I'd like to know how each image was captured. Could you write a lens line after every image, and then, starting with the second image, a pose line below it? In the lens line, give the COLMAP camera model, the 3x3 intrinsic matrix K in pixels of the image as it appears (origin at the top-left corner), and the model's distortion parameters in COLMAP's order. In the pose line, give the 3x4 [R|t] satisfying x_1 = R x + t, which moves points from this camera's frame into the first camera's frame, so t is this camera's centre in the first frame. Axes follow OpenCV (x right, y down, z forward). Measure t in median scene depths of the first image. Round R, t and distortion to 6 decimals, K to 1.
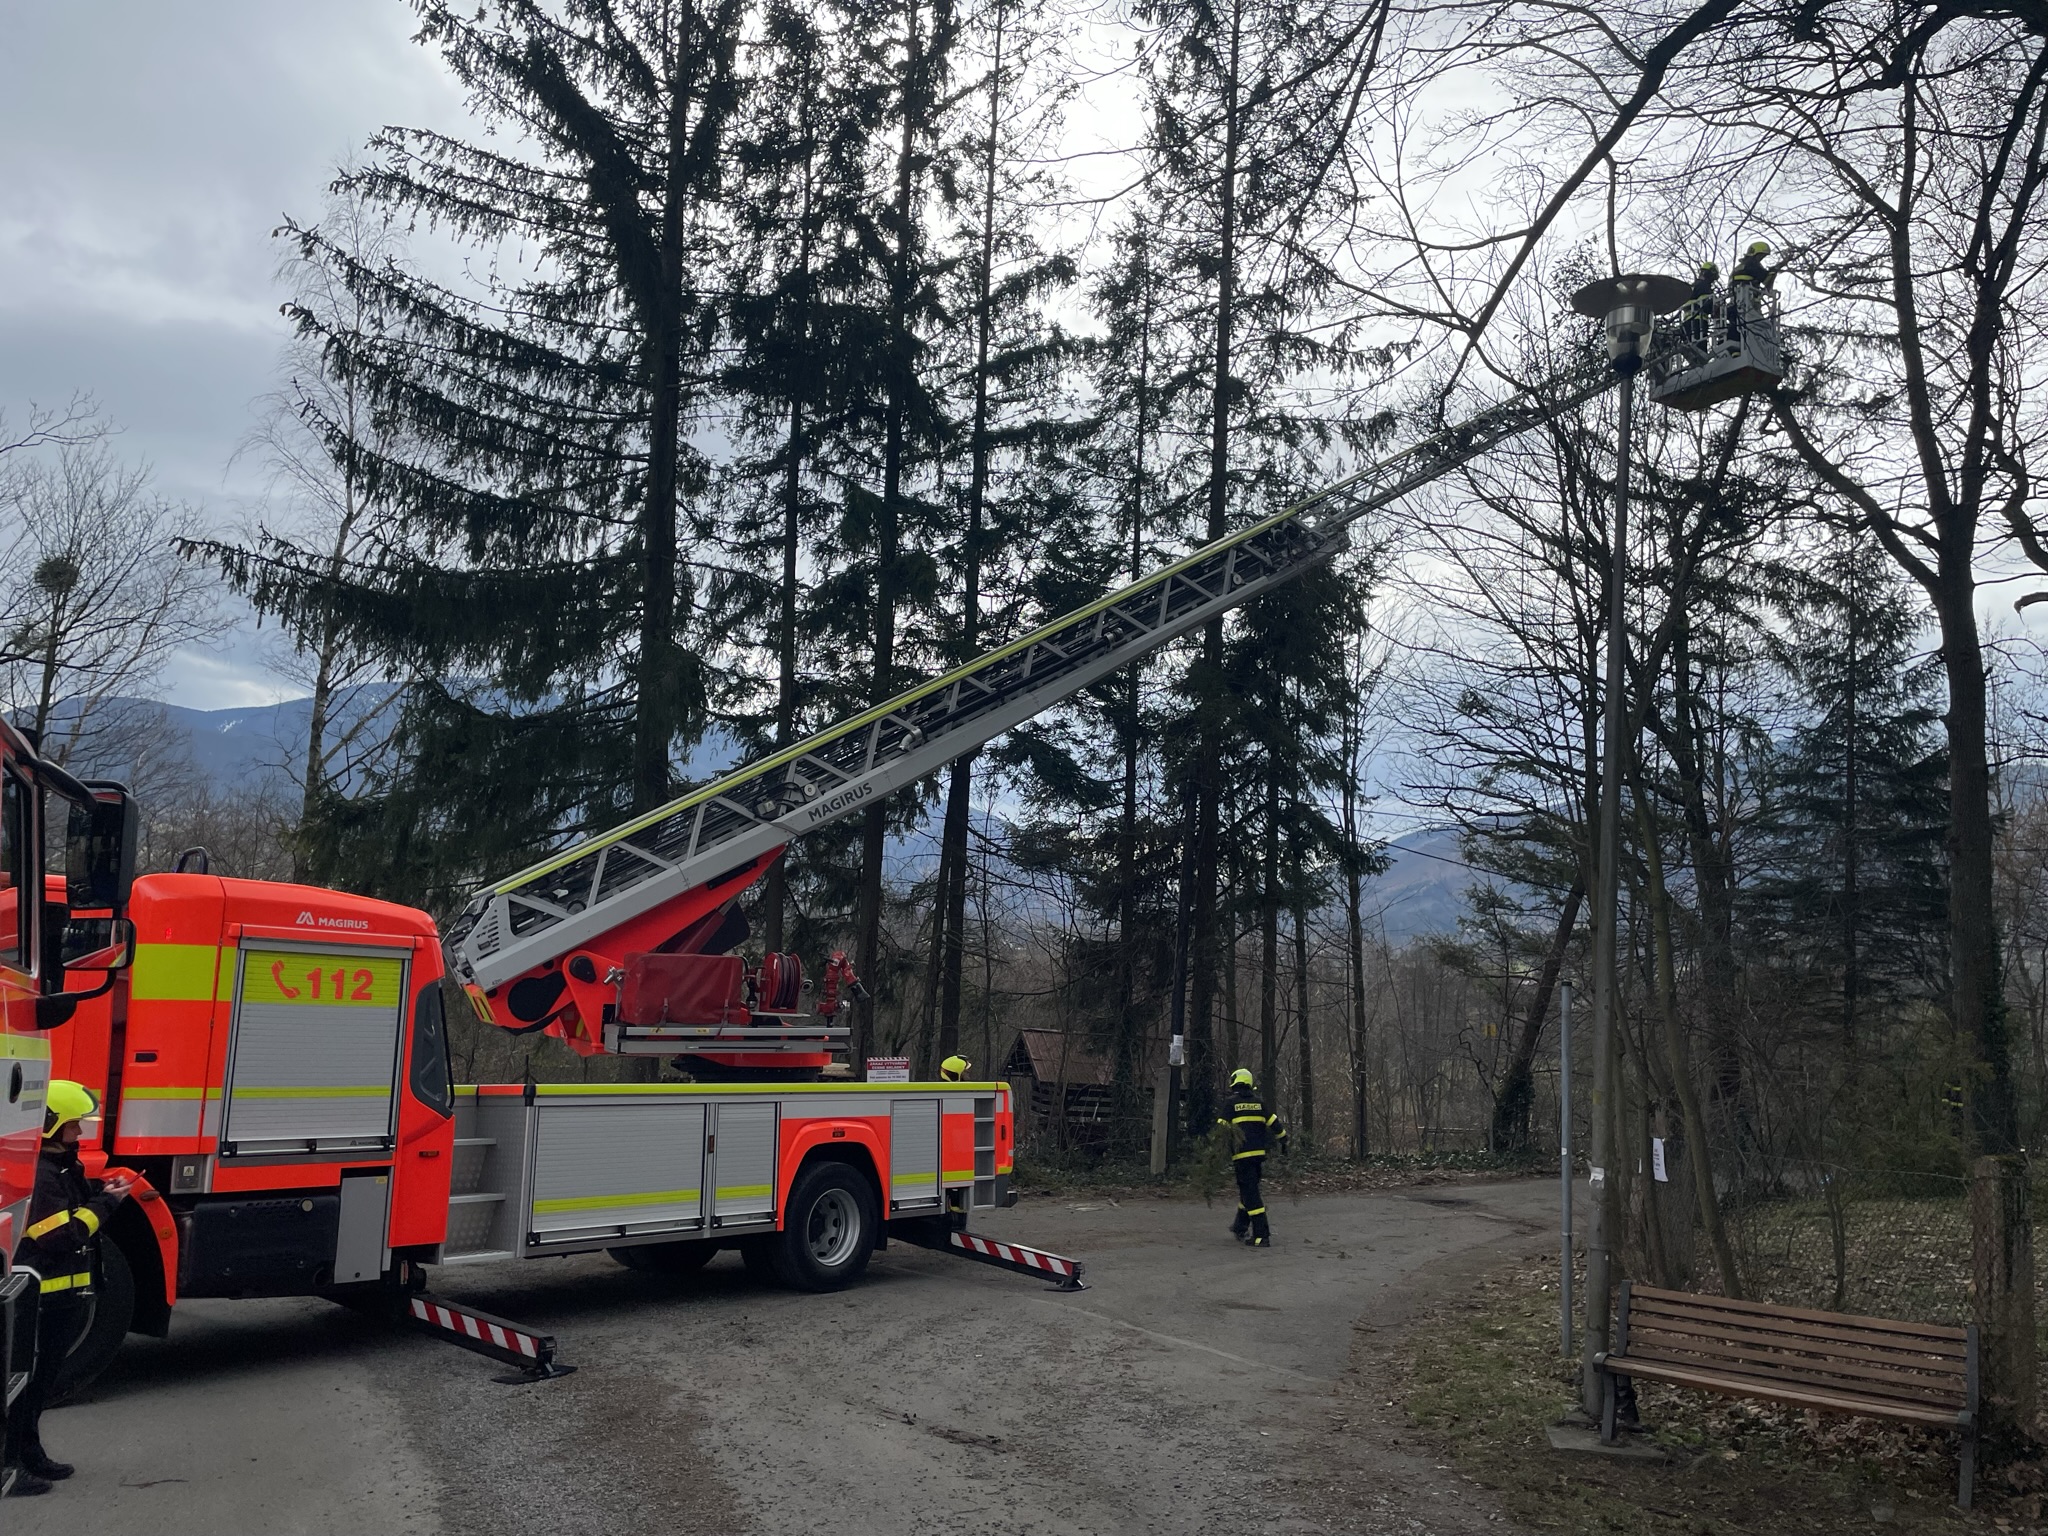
lens RADIAL K [[1539.1, 0, 1018.5], [0, 1539.1, 773.8], [0, 0, 1]] dist [0.092980, -0.120502]
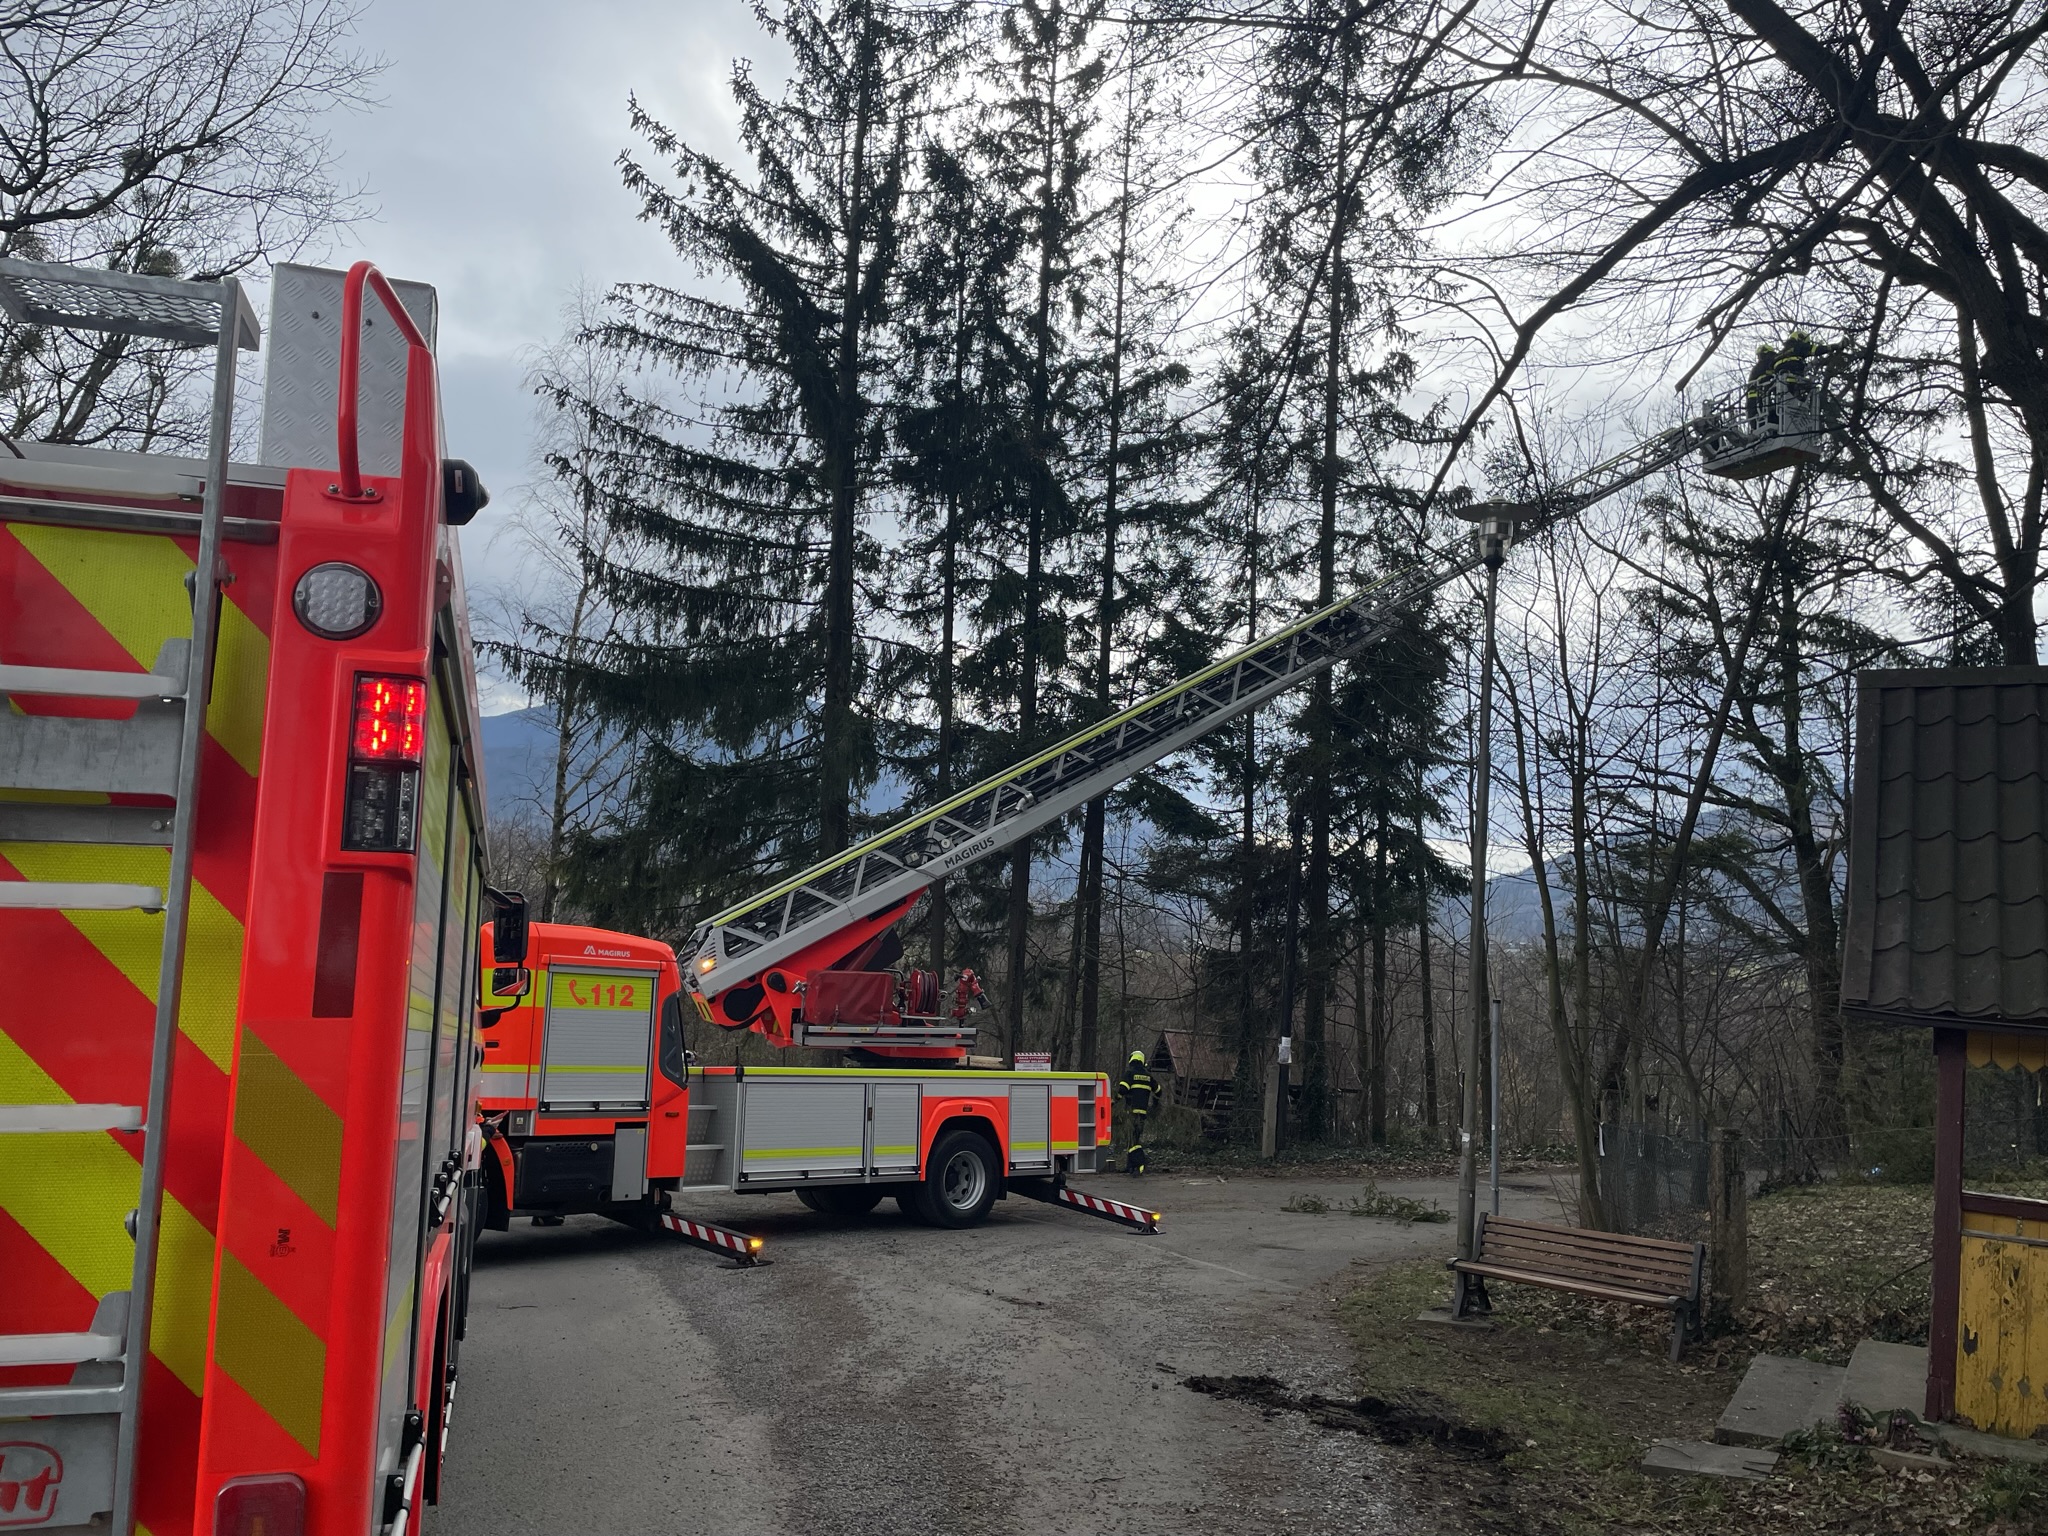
lens RADIAL K [[1539.1, 0, 1018.5], [0, 1539.1, 773.8], [0, 0, 1]] dist [0.092980, -0.120502]
pose [[0.992269, -0.011069, -0.123614, 0.052830], [0.011201, 0.999937, 0.000375, -0.029613], [0.123602, -0.001757, 0.992330, -0.168589]]
